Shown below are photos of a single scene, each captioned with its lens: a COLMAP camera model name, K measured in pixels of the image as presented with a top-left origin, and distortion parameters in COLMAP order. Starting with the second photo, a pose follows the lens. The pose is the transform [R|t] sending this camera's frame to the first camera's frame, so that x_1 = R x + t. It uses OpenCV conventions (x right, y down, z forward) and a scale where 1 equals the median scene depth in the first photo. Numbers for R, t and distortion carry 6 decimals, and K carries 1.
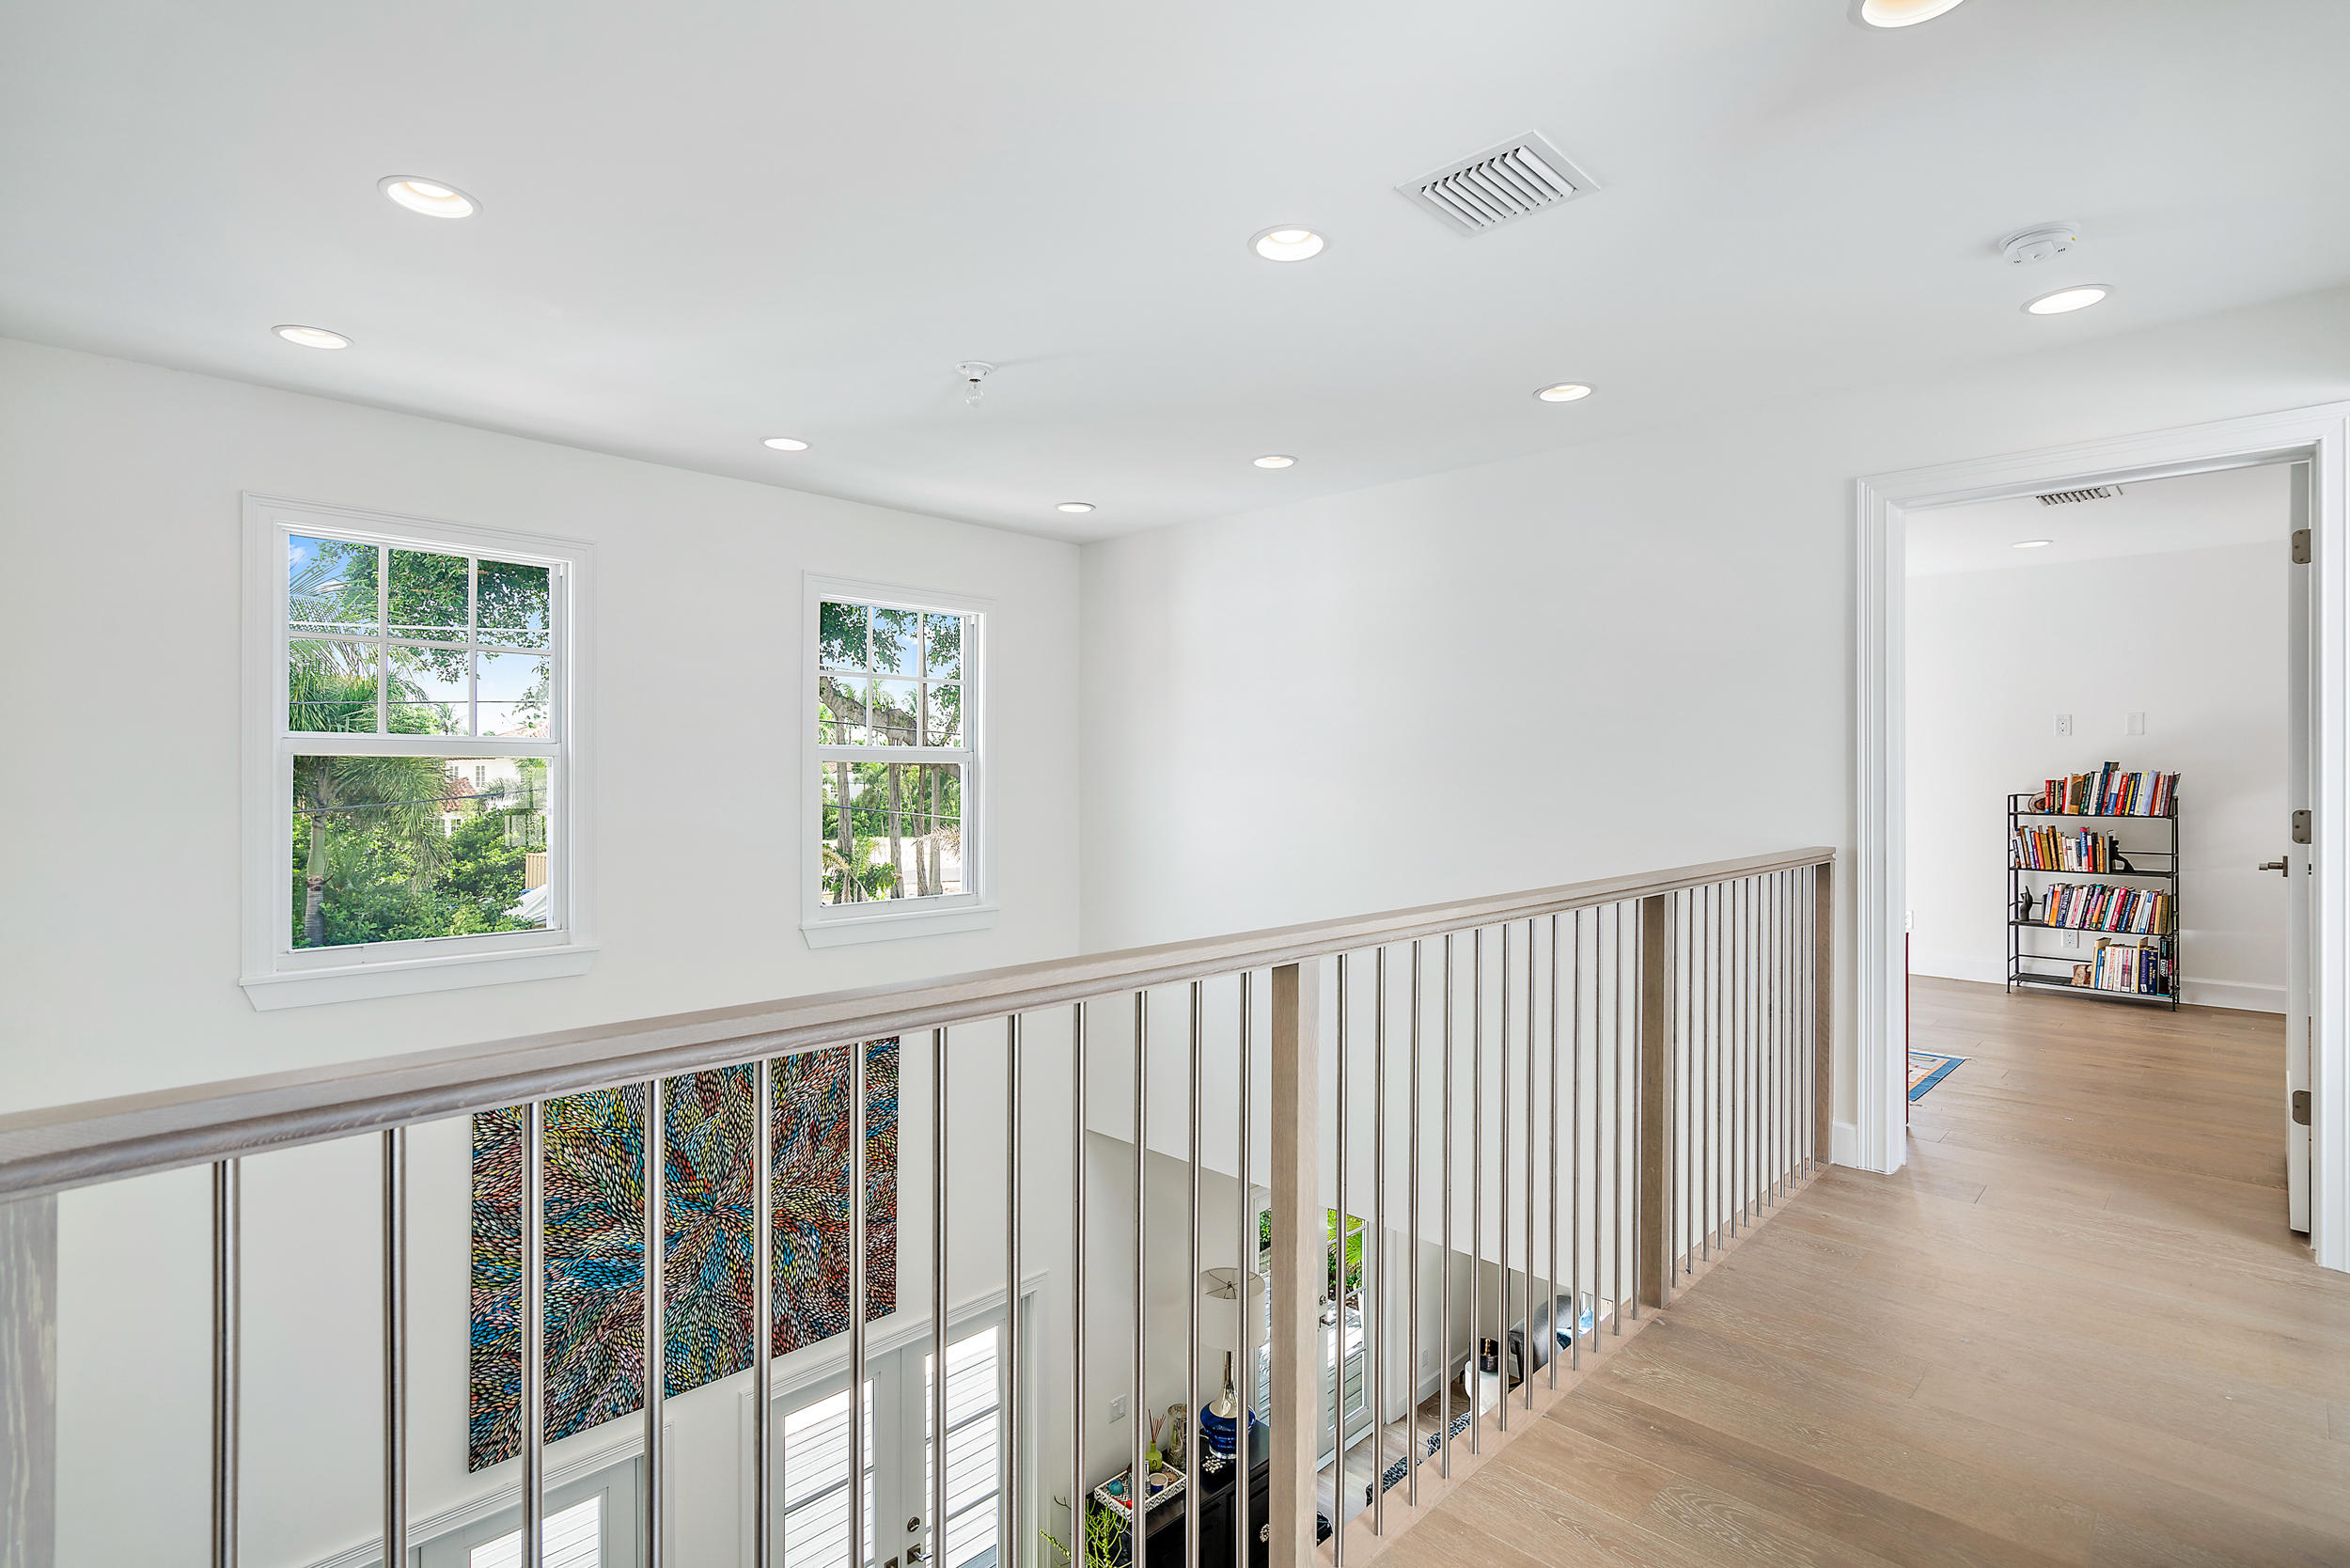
lens RADIAL K [[1127.0, 0, 1175.0], [0, 1127.0, 784.0], [0, 0, 1]] dist [0.017649, -0.000932]
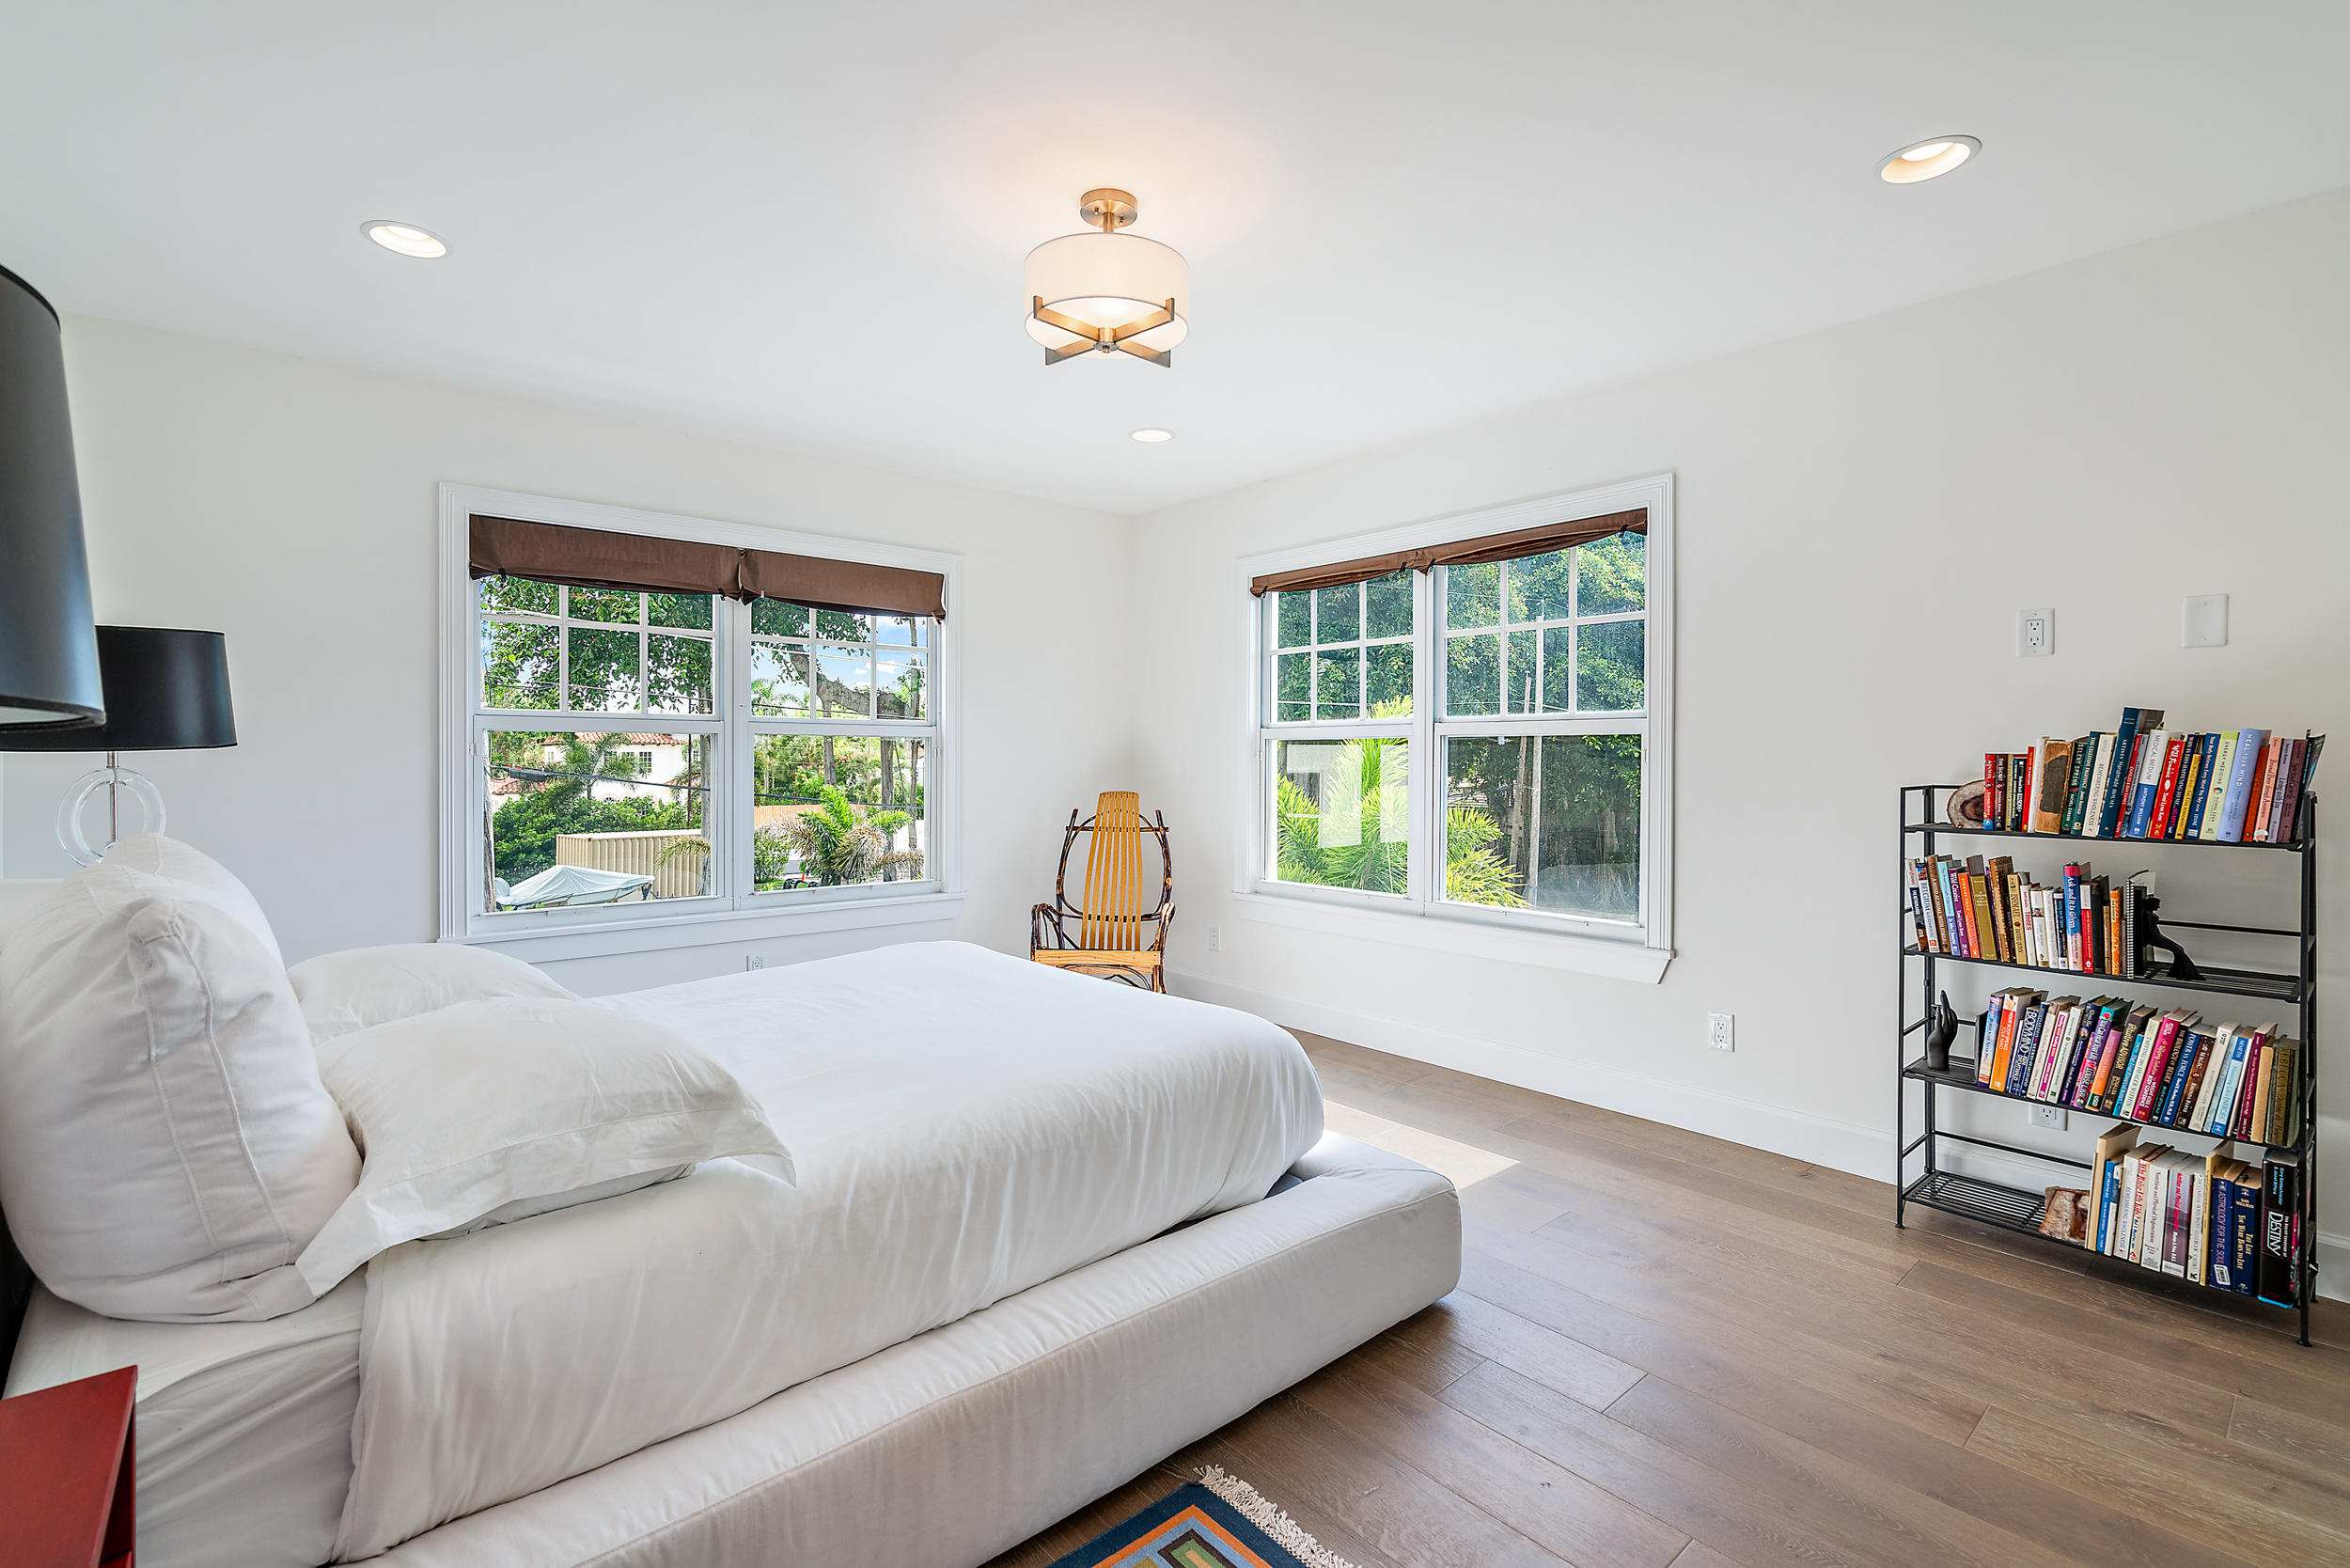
lens RADIAL K [[1022.9, 0, 1180.7], [0, 1022.9, 773.6], [0, 0, 1]] dist [0.002067, 0.000652]
pose [[0.995187, 0.000918, -0.097990, 0.508828], [-0.000441, 0.999988, 0.004889, 0.002574], [0.097994, -0.004822, 0.995175, 0.593205]]
